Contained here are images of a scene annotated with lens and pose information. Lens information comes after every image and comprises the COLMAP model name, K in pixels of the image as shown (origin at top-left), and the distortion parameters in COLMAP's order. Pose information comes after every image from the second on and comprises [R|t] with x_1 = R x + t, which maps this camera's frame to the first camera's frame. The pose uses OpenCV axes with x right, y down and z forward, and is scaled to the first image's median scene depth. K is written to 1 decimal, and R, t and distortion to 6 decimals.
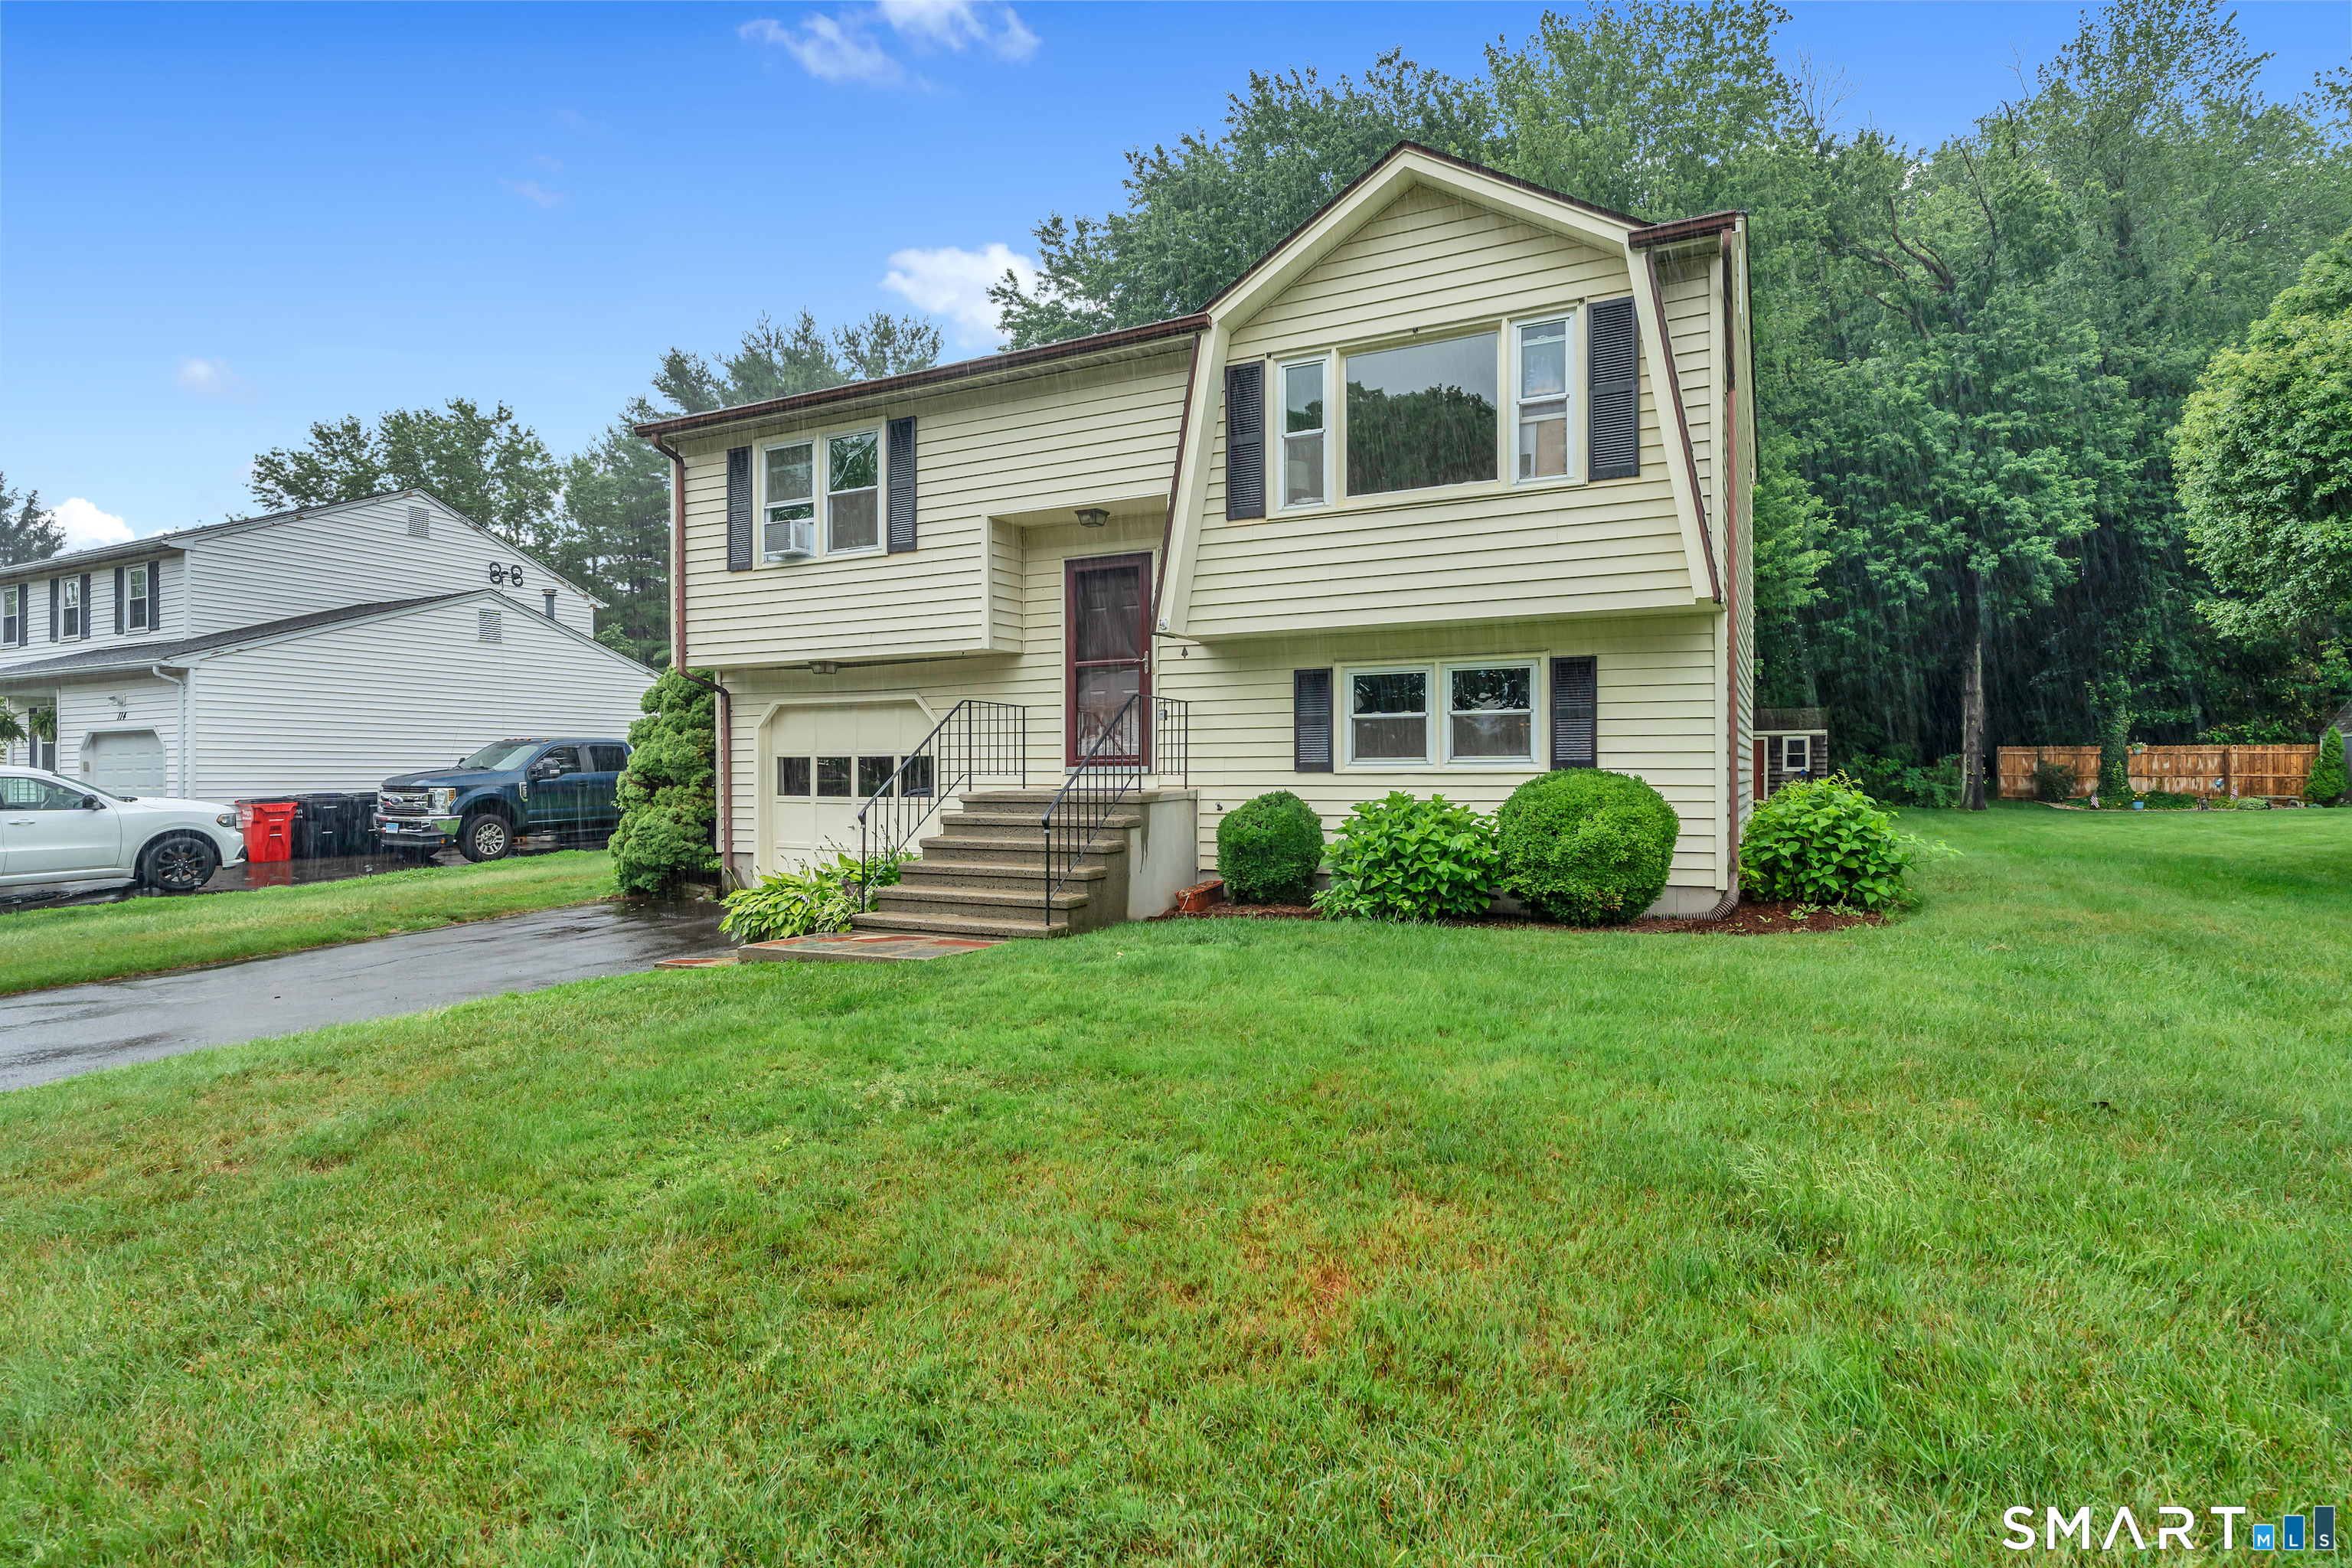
lens RADIAL K [[1212.0, 0, 1170.7], [0, 1212.0, 778.4], [0, 0, 1]] dist [0.001188, -0.000015]
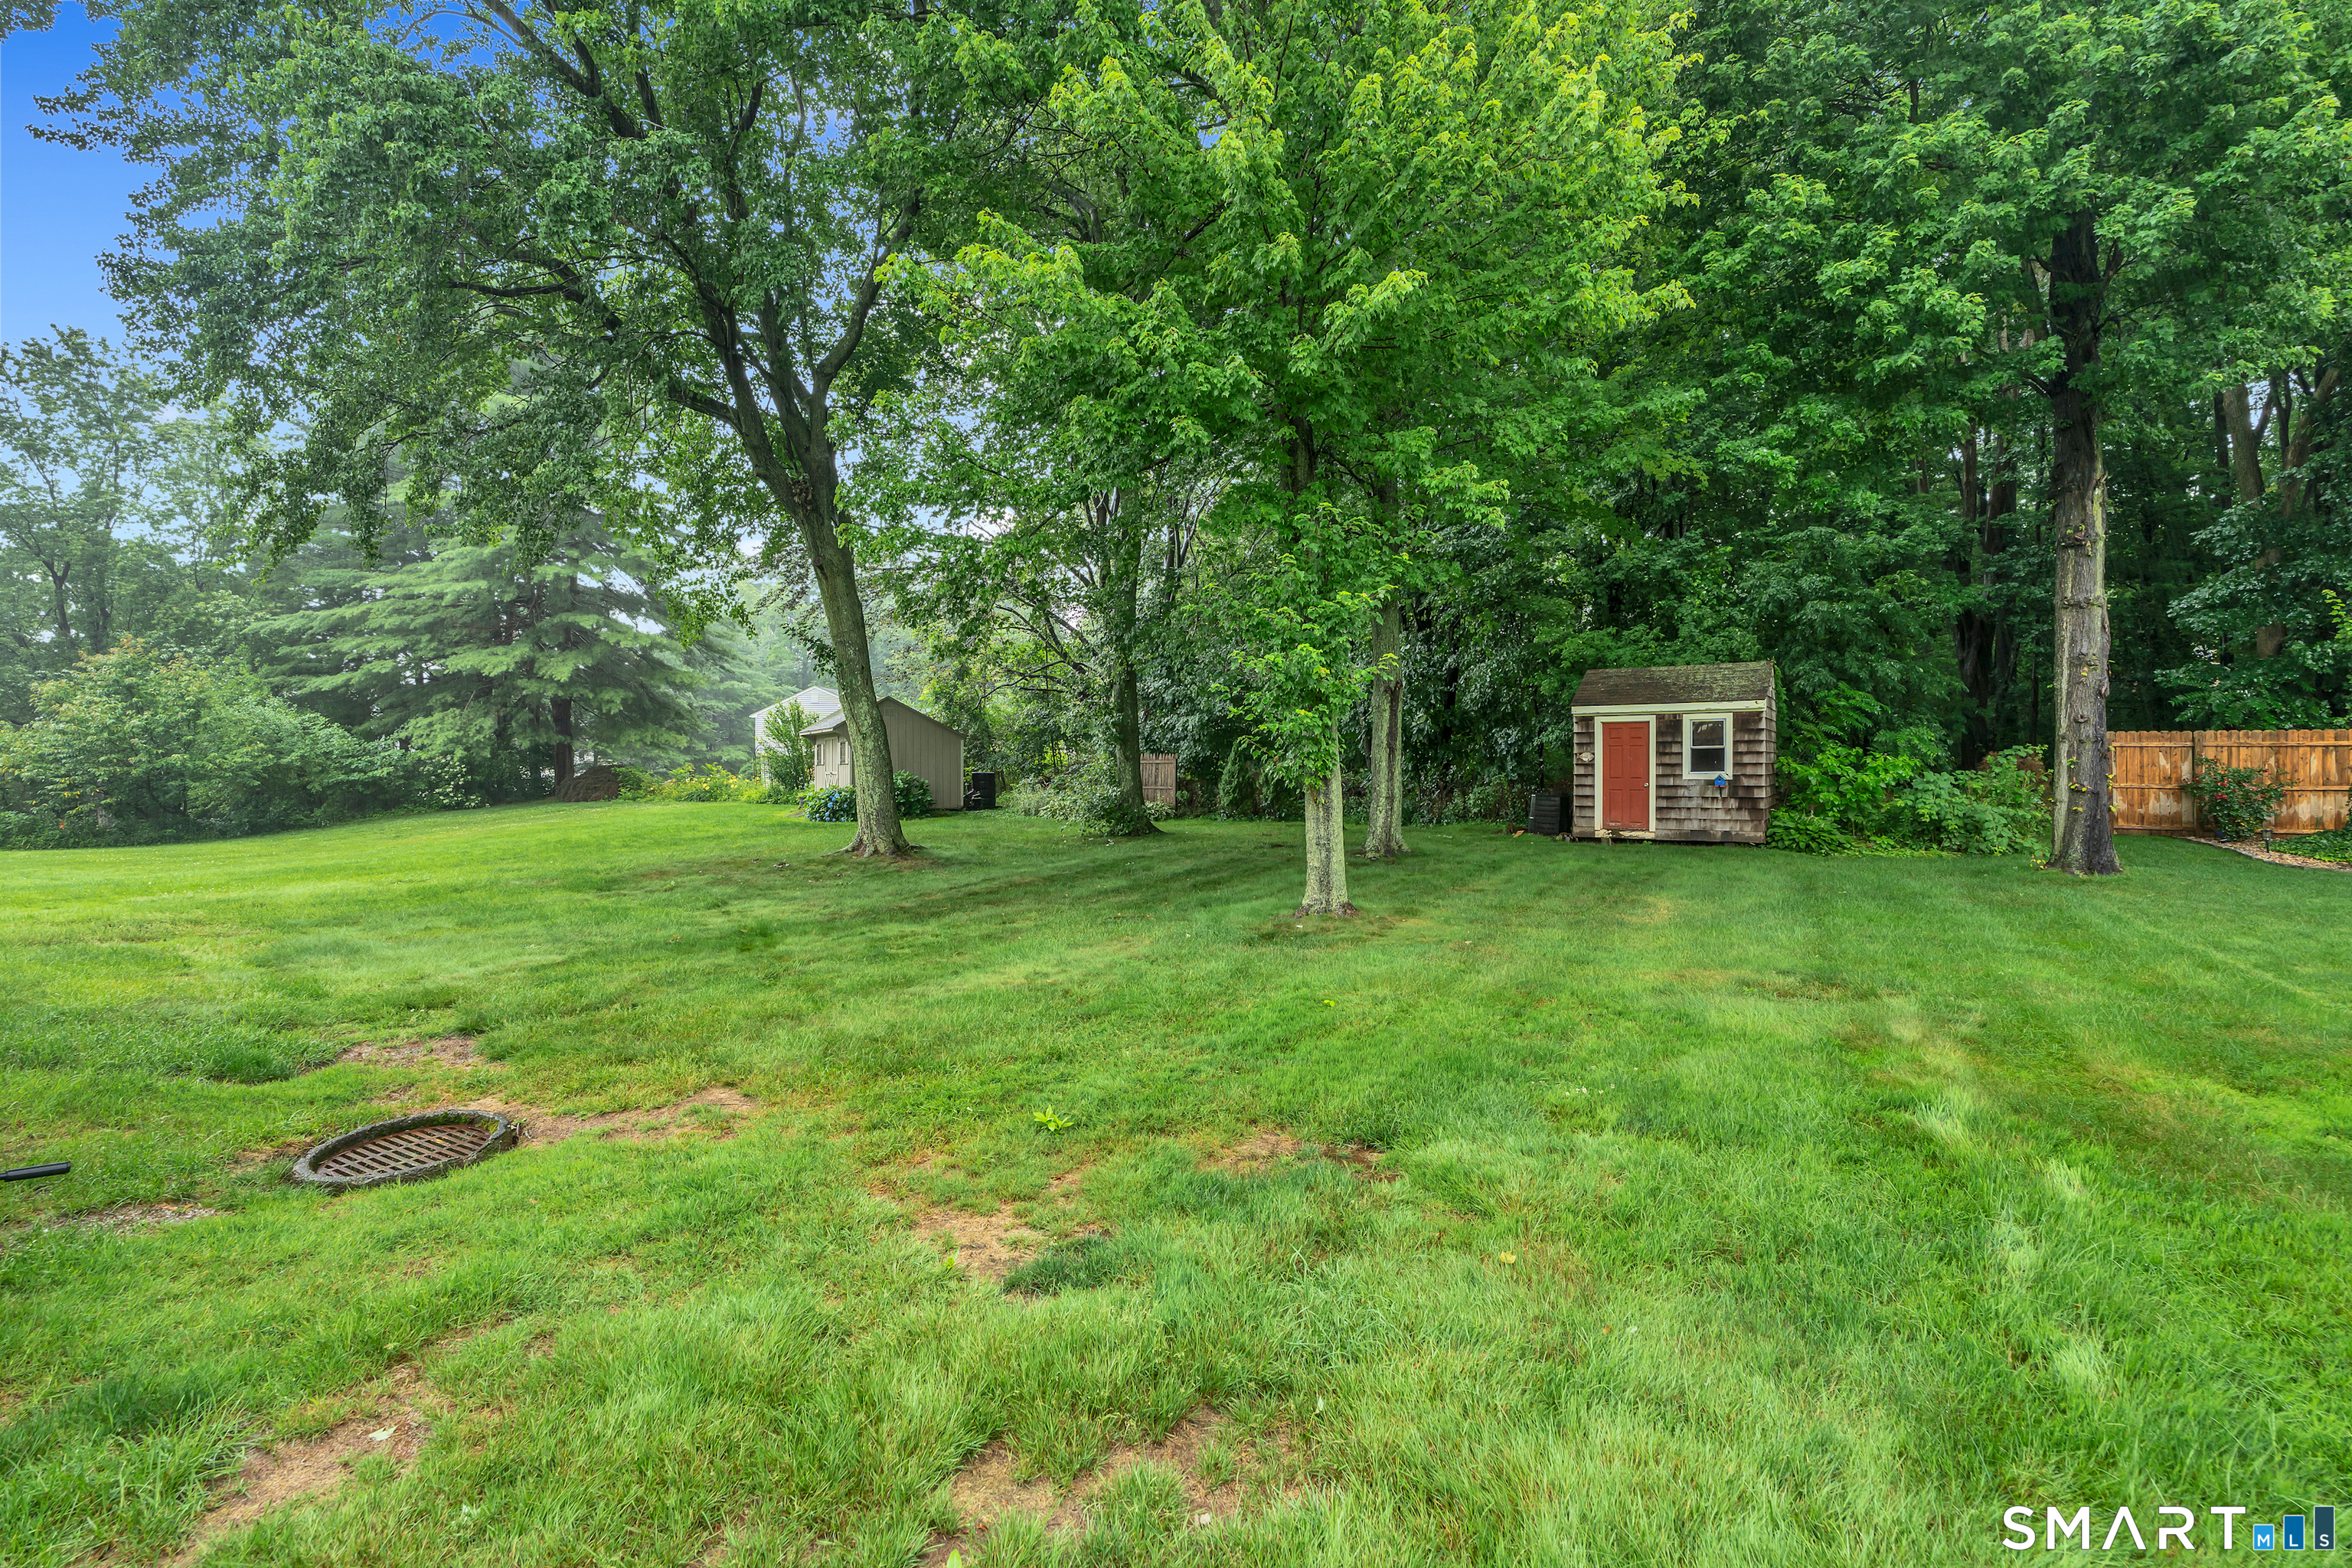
lens RADIAL K [[1052.5, 0, 1172.5], [0, 1052.5, 781.1], [0, 0, 1]] dist [0.000276, 0.000600]
pose [[0.997100, -0.000107, -0.076108, 0.321678], [0.000352, 0.999995, 0.003199, -0.006826], [0.076108, -0.003217, 0.997094, 0.528700]]
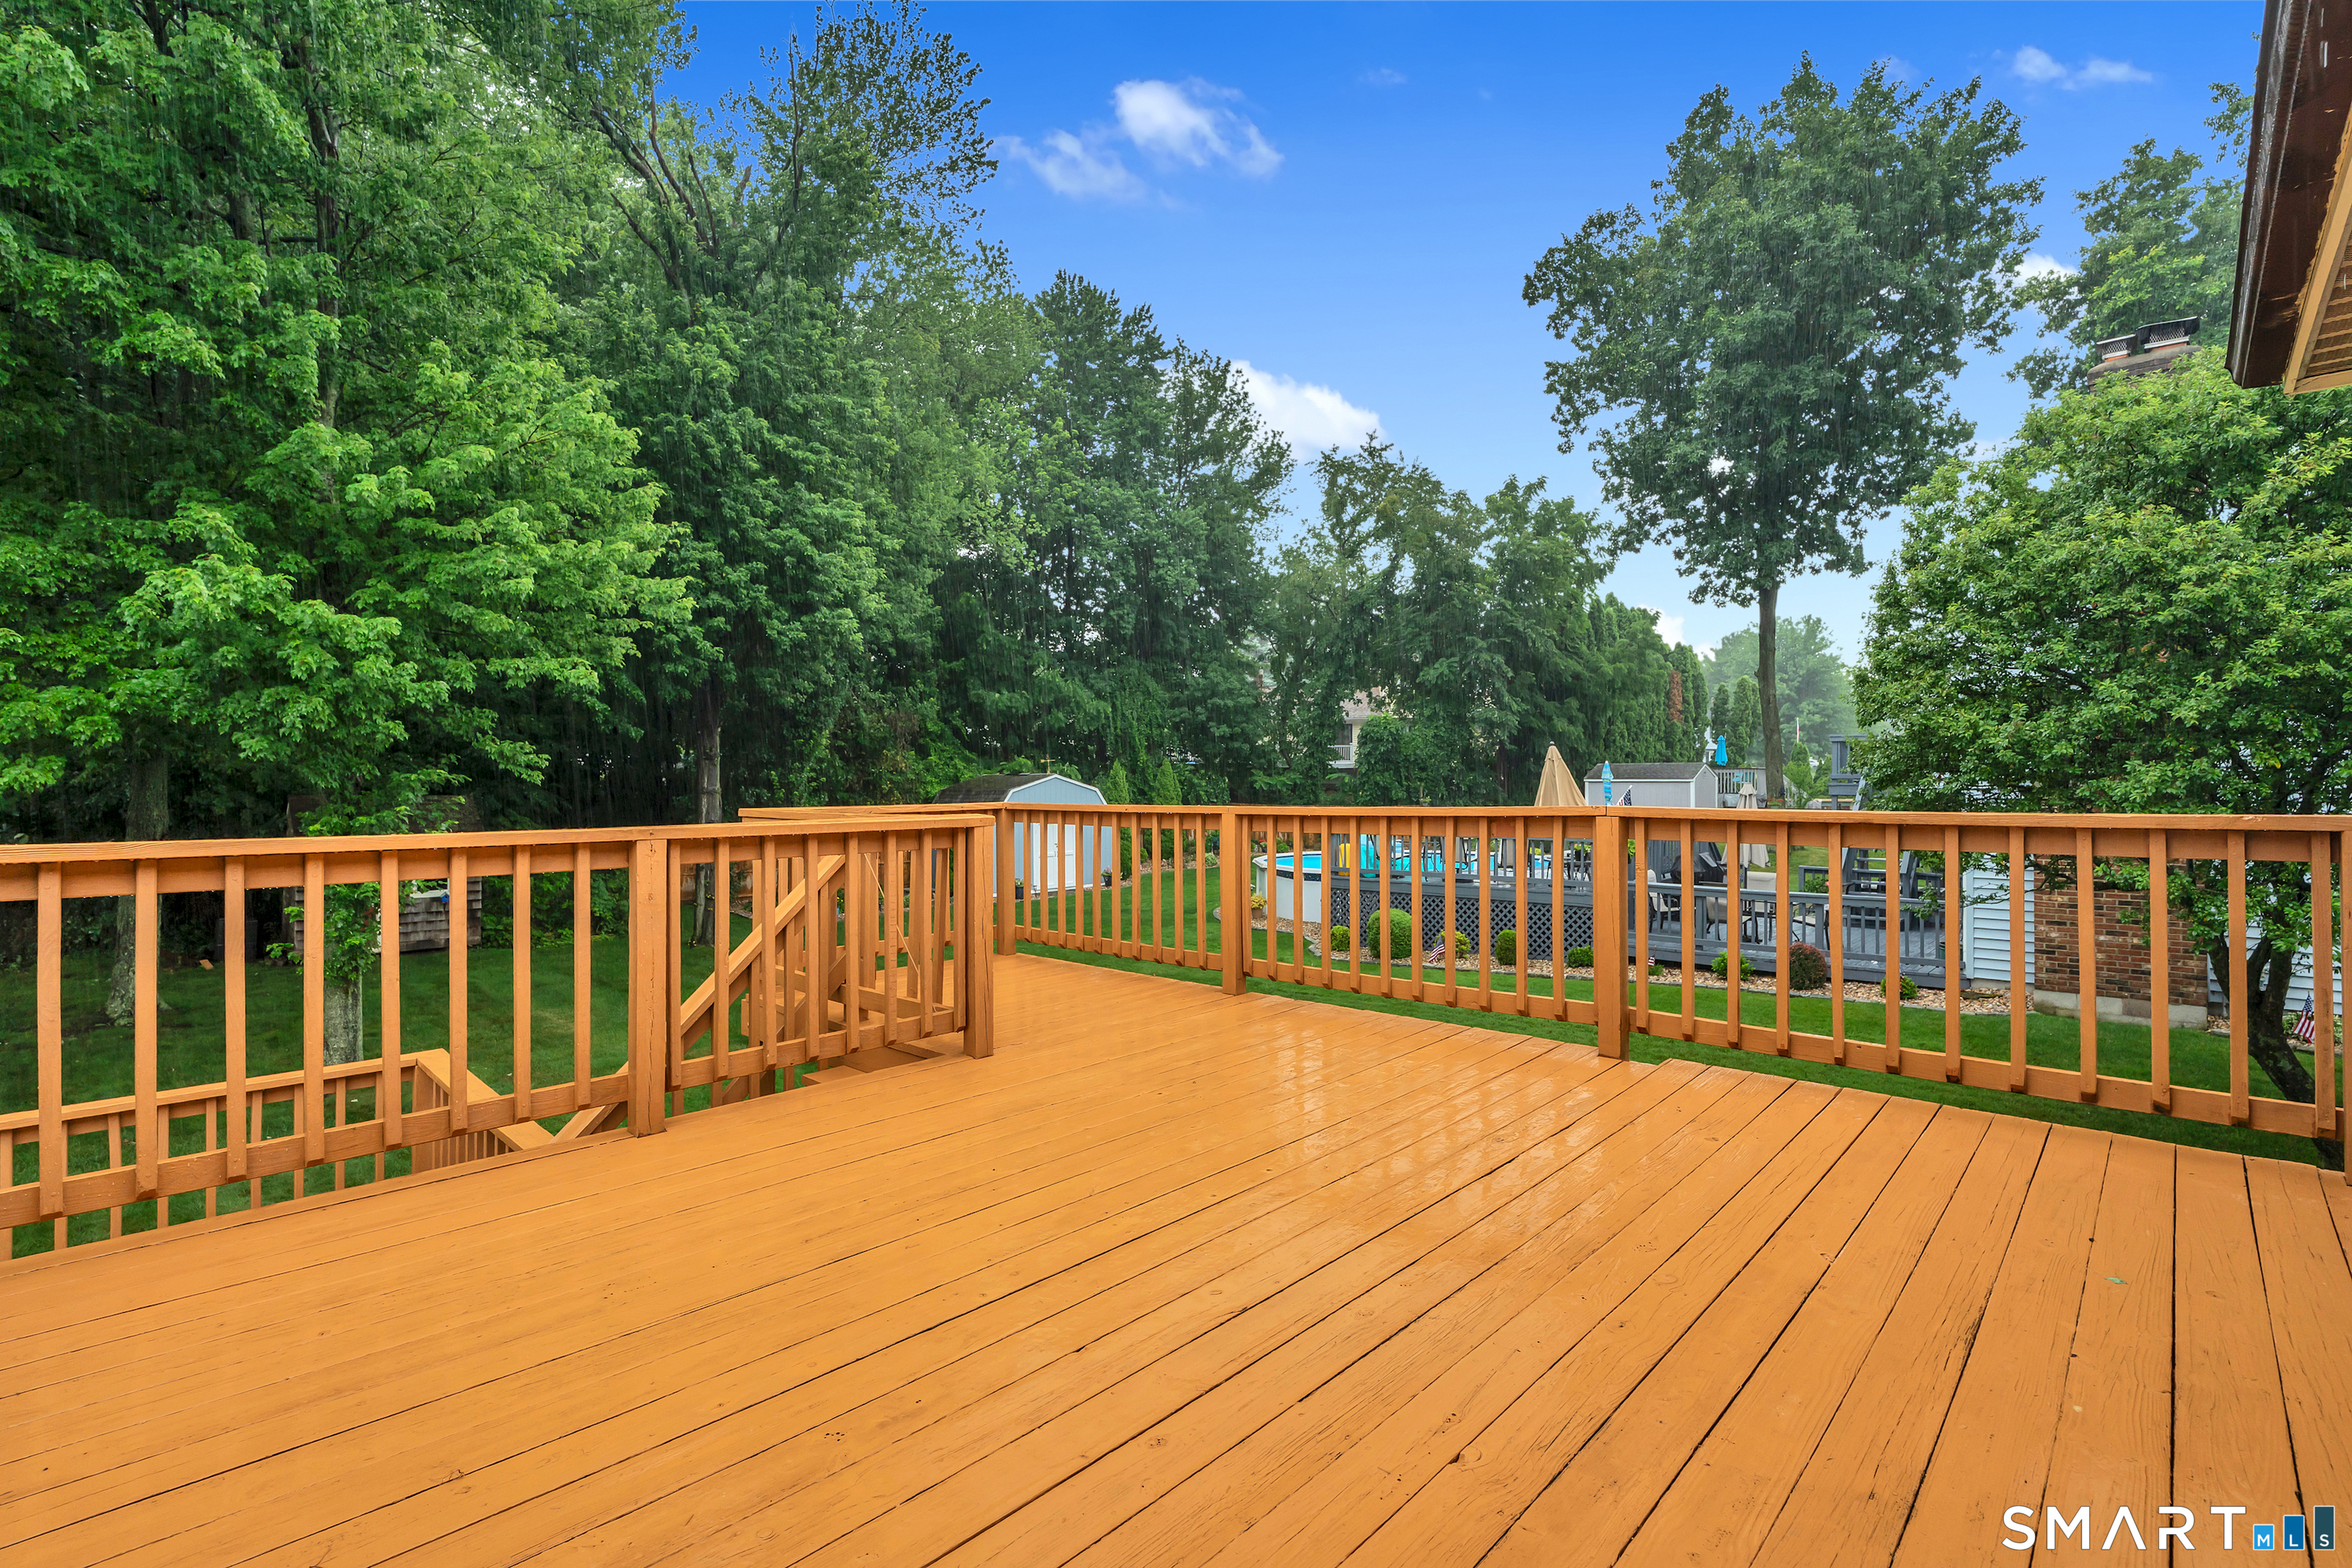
lens RADIAL K [[1052.5, 0, 1171.2], [0, 1052.5, 784.2], [0, 0, 1]] dist [0.000276, 0.000600]
pose [[0.301727, 0.000278, 0.953394, 0.097208], [0.010471, 0.999939, -0.003605, -0.062364], [-0.953337, 0.011070, 0.301705, 0.462201]]
